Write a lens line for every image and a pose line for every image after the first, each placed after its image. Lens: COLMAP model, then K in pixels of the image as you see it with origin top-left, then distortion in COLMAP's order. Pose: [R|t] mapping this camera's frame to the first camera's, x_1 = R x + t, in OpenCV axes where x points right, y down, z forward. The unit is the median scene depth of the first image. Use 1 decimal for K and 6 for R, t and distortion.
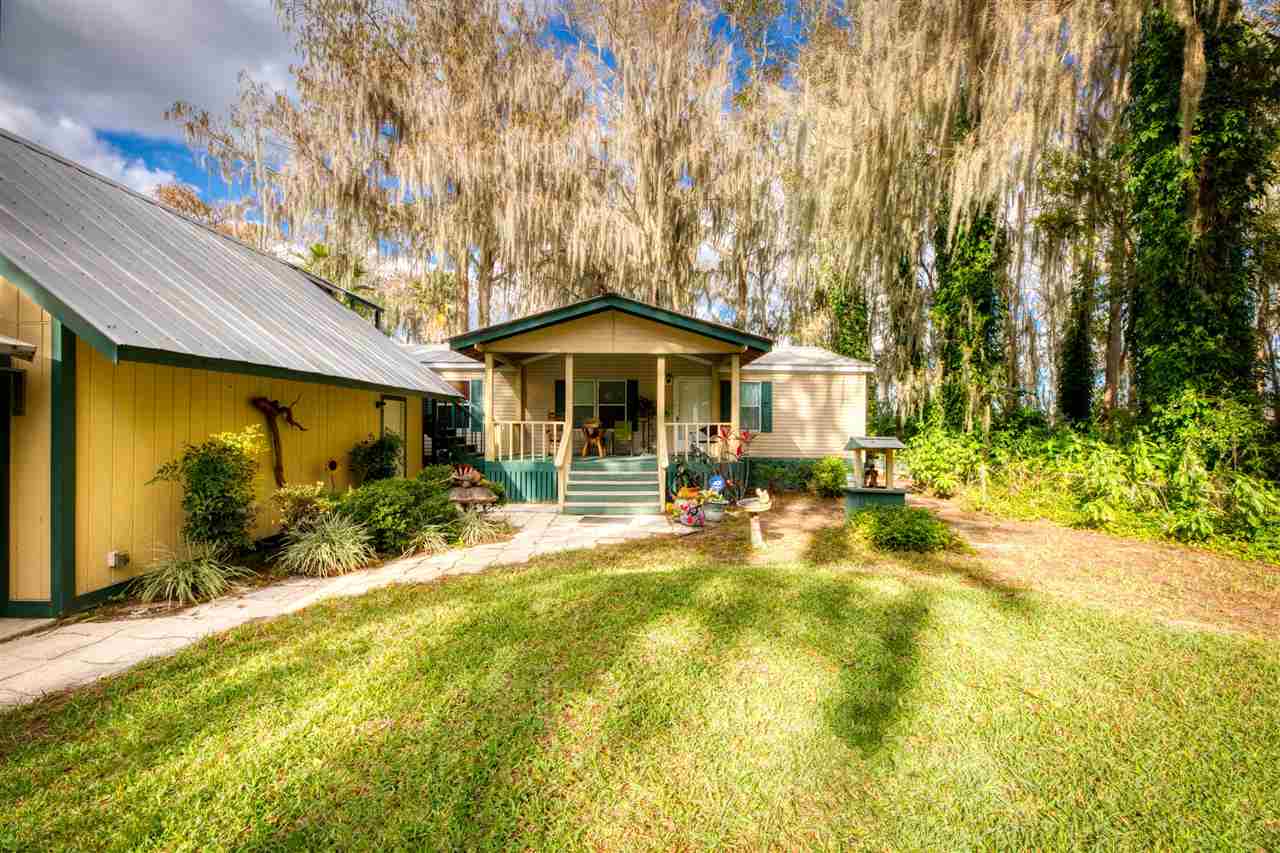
lens RADIAL K [[526.0, 0, 642.1], [0, 526.0, 417.7], [0, 0, 1]] dist [-0.000377, -0.004457]
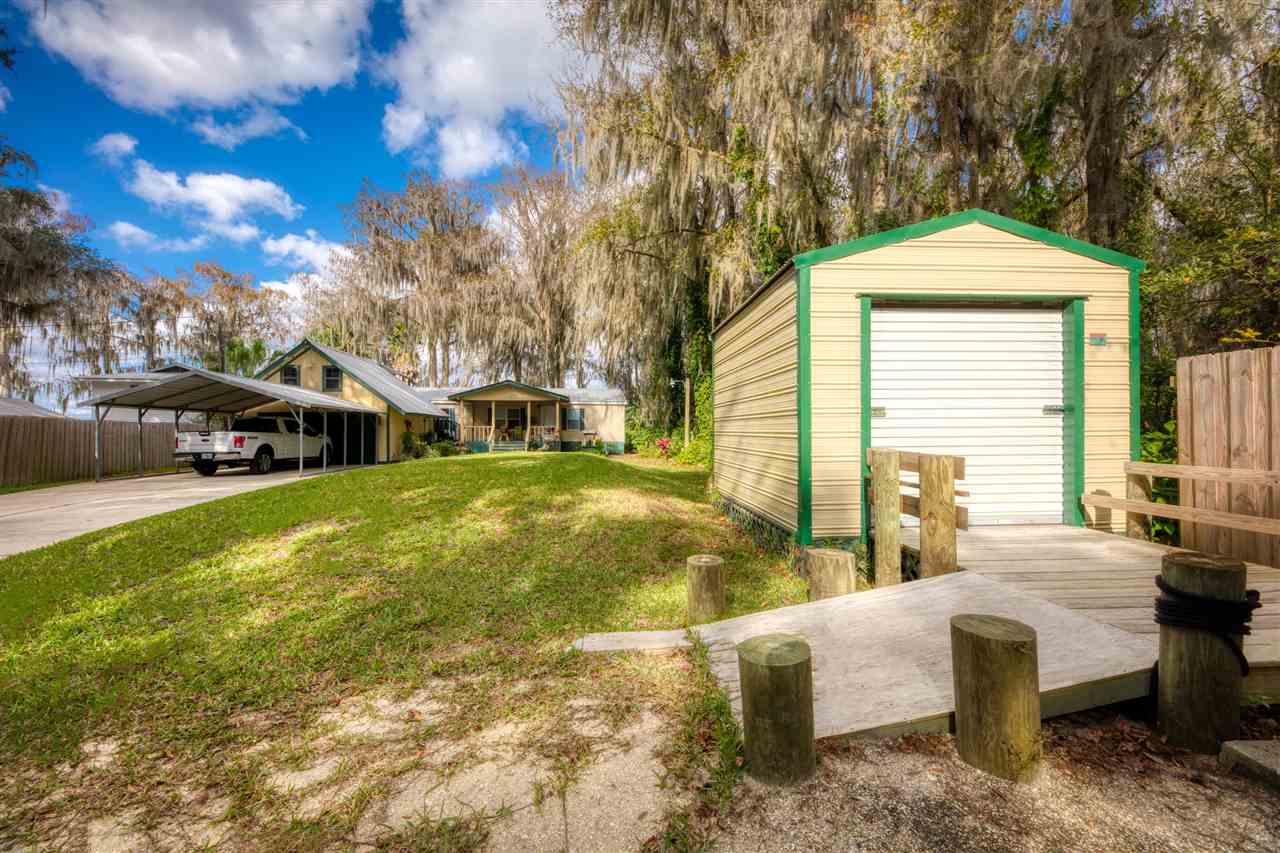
lens RADIAL K [[516.6, 0, 634.9], [0, 516.6, 420.9], [0, 0, 1]] dist [-0.000162, -0.000146]
pose [[0.994152, -0.003680, 0.107928, 0.246460], [0.003949, 0.999990, -0.002276, -0.008148], [-0.107918, 0.002689, 0.994156, -1.406267]]
